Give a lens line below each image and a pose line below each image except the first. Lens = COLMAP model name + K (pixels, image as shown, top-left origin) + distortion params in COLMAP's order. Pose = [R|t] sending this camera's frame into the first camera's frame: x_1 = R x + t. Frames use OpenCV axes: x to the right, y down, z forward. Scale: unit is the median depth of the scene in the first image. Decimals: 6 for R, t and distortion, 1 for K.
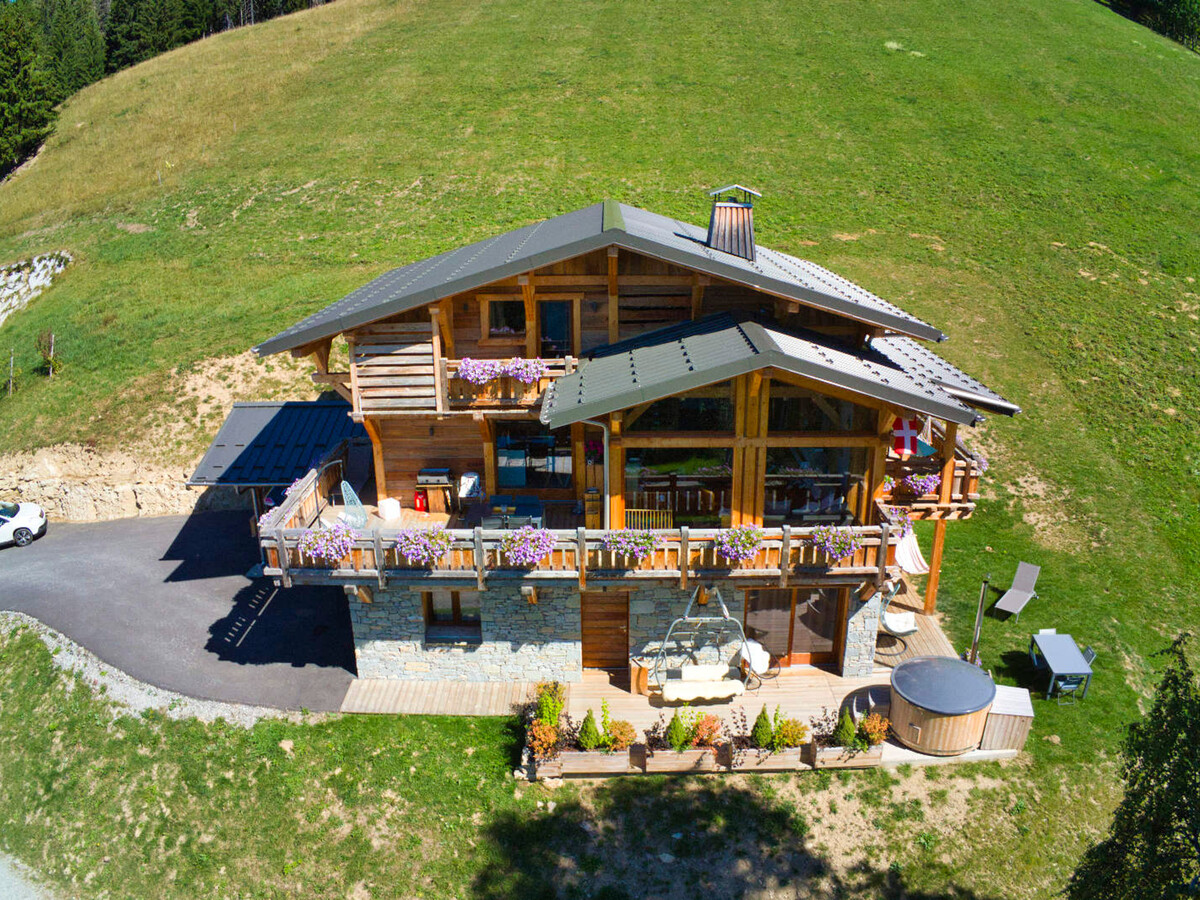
lens RADIAL K [[907.2, 0, 599.9], [0, 907.2, 461.5], [0, 0, 1]] dist [-0.201053, 0.001387]
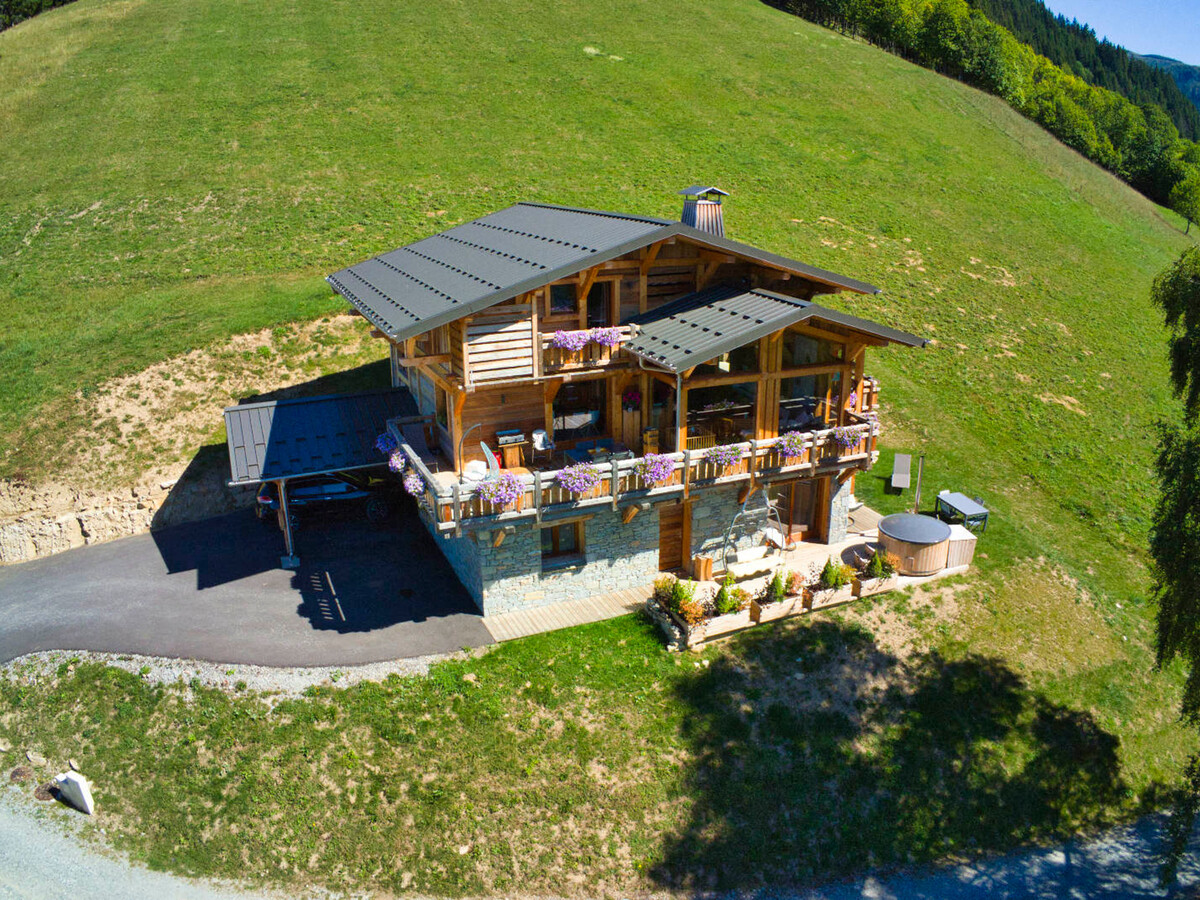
lens RADIAL K [[907.2, 0, 599.9], [0, 907.2, 461.5], [0, 0, 1]] dist [-0.201053, 0.001387]
pose [[0.914260, -0.131346, 0.383246, -0.568551], [0.130965, 0.991013, 0.027213, 0.033590], [-0.383376, 0.025312, 0.923245, -0.145149]]
